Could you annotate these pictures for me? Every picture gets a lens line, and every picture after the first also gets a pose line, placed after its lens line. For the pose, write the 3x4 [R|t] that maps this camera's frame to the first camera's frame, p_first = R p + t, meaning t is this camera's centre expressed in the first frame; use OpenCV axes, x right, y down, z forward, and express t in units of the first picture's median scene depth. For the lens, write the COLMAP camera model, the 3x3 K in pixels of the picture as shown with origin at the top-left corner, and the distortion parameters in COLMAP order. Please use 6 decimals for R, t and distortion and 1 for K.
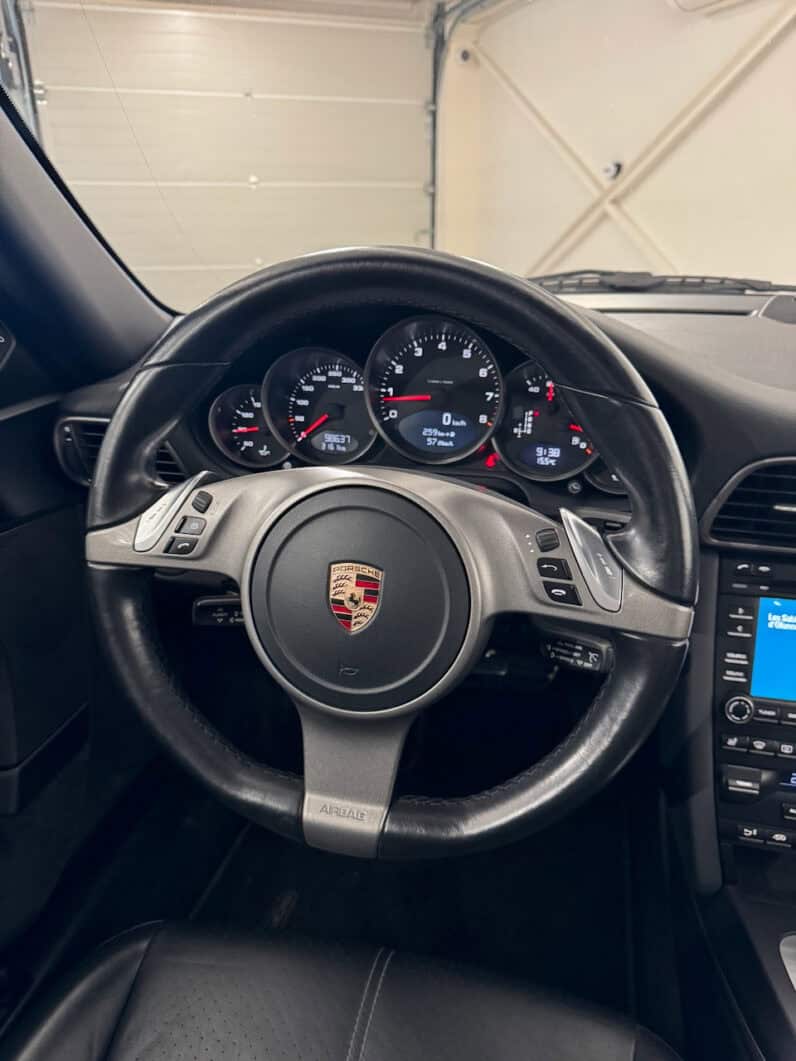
lens RADIAL K [[768.1, 0, 402.0], [0, 768.1, 532.3], [0, 0, 1]] dist [0.093593, -0.133446]
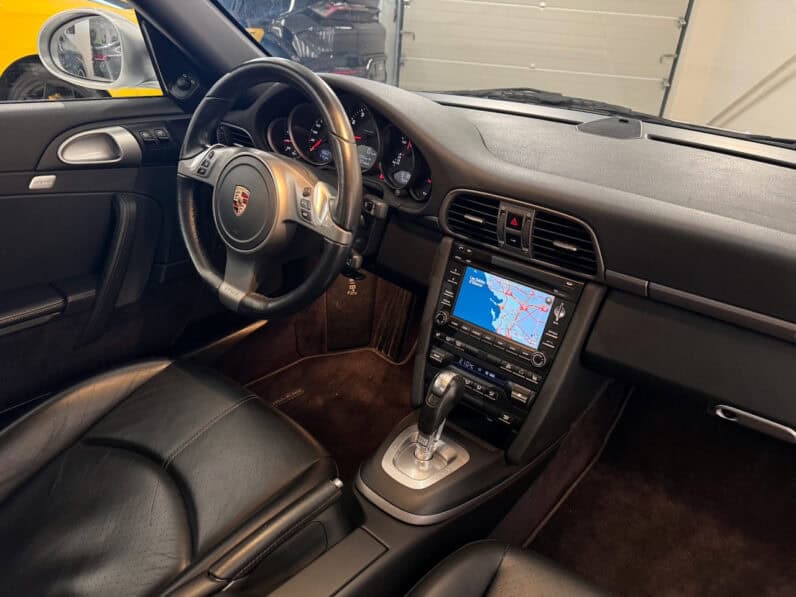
lens RADIAL K [[564.6, 0, 398.0], [0, 564.6, 298.5], [0, 0, 1]] dist [0.159624, -0.268421]
pose [[0.891523, 0.258463, -0.371999, 0.847834], [-0.237905, 0.966020, 0.101028, 0.059838], [0.385471, -0.001569, 0.922719, -0.366891]]
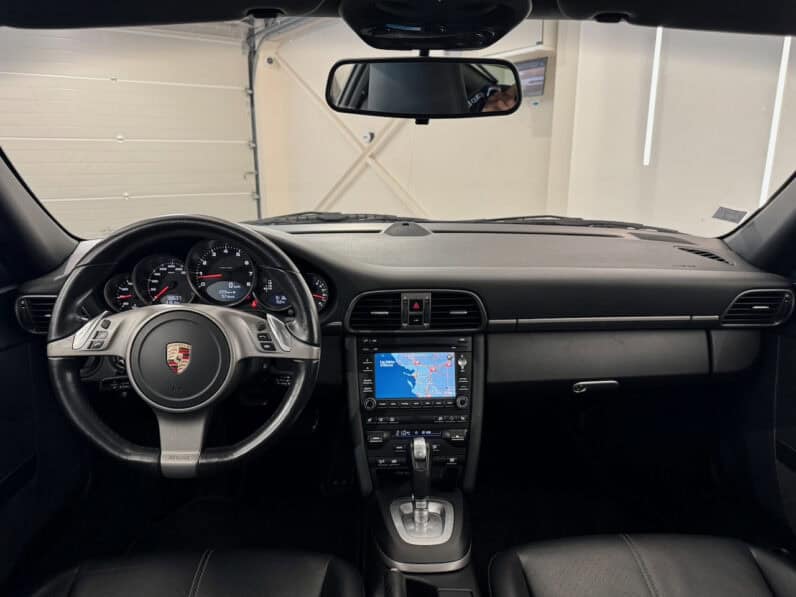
lens RADIAL K [[576.3, 0, 401.1], [0, 576.3, 298.1], [0, 0, 1]] dist [0.093593, -0.133446]
pose [[0.965688, -0.061953, 0.252207, 0.114943], [0.098198, 0.986136, -0.133761, 0.155794], [-0.240424, 0.153938, 0.958384, -0.667294]]
